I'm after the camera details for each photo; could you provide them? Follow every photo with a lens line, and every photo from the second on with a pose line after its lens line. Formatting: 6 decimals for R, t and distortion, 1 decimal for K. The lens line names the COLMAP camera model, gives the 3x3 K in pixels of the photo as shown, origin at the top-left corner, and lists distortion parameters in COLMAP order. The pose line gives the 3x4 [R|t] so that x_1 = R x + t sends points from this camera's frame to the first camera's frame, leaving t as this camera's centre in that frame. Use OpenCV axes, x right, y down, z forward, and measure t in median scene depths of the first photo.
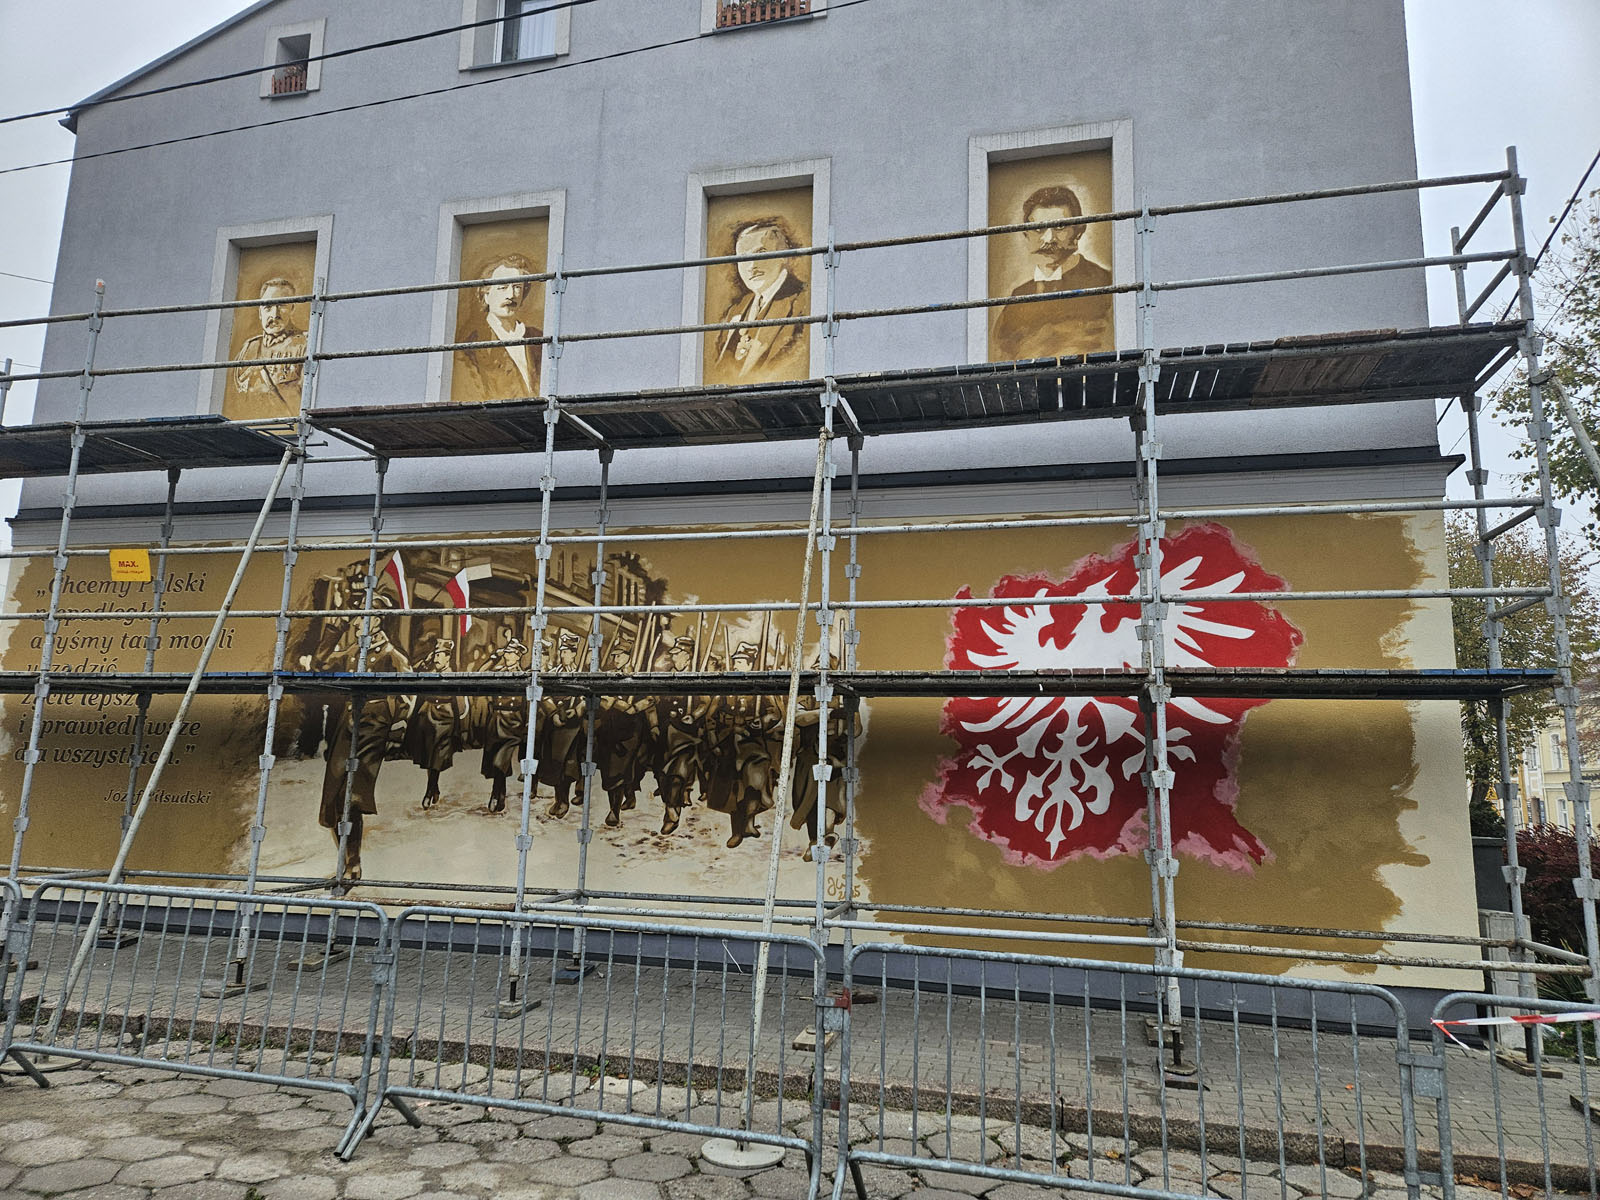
lens RADIAL K [[1078.3, 0, 803.8], [0, 1078.3, 571.9], [0, 0, 1]] dist [0.075305, -0.057315]
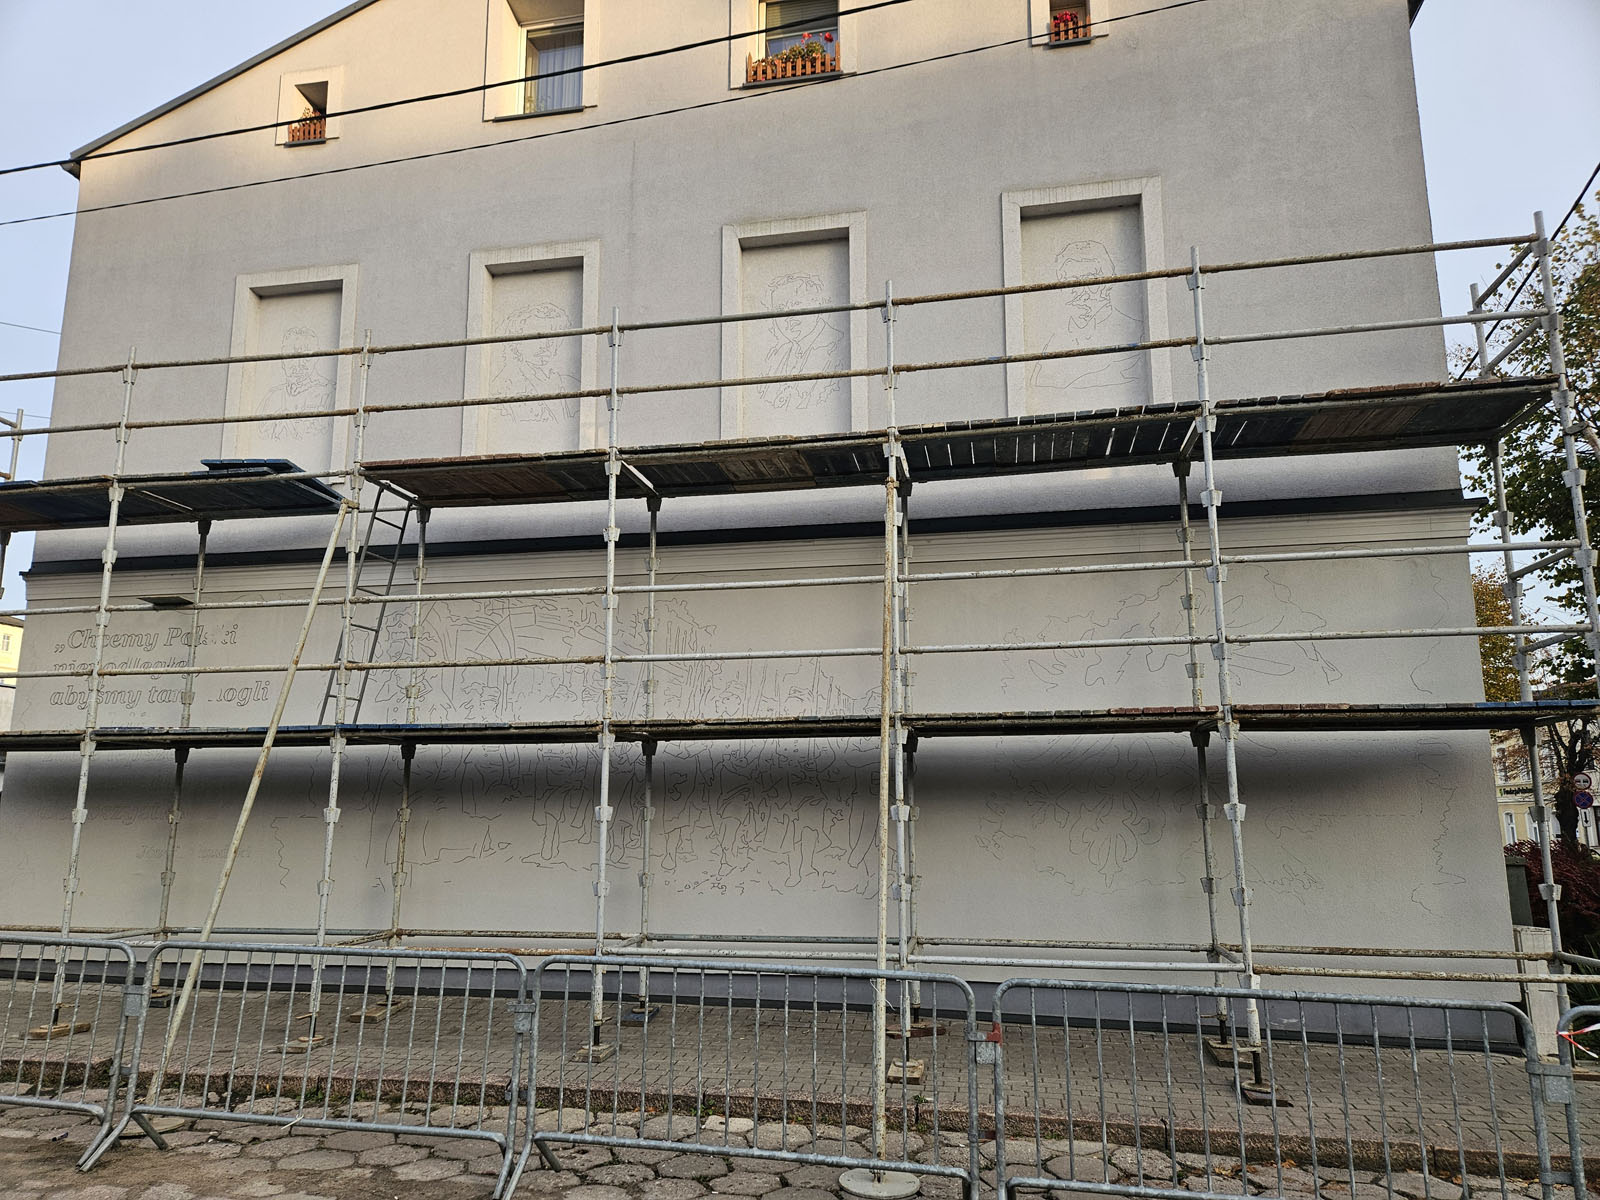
lens RADIAL K [[1080.1, 0, 800.0], [0, 1080.1, 600.0], [0, 0, 1]] dist [0.068673, -0.052316]
pose [[0.998301, -0.014880, 0.056335, -0.123662], [0.015059, 0.999883, -0.002760, -0.014537], [-0.056288, 0.003604, 0.998408, -0.023612]]
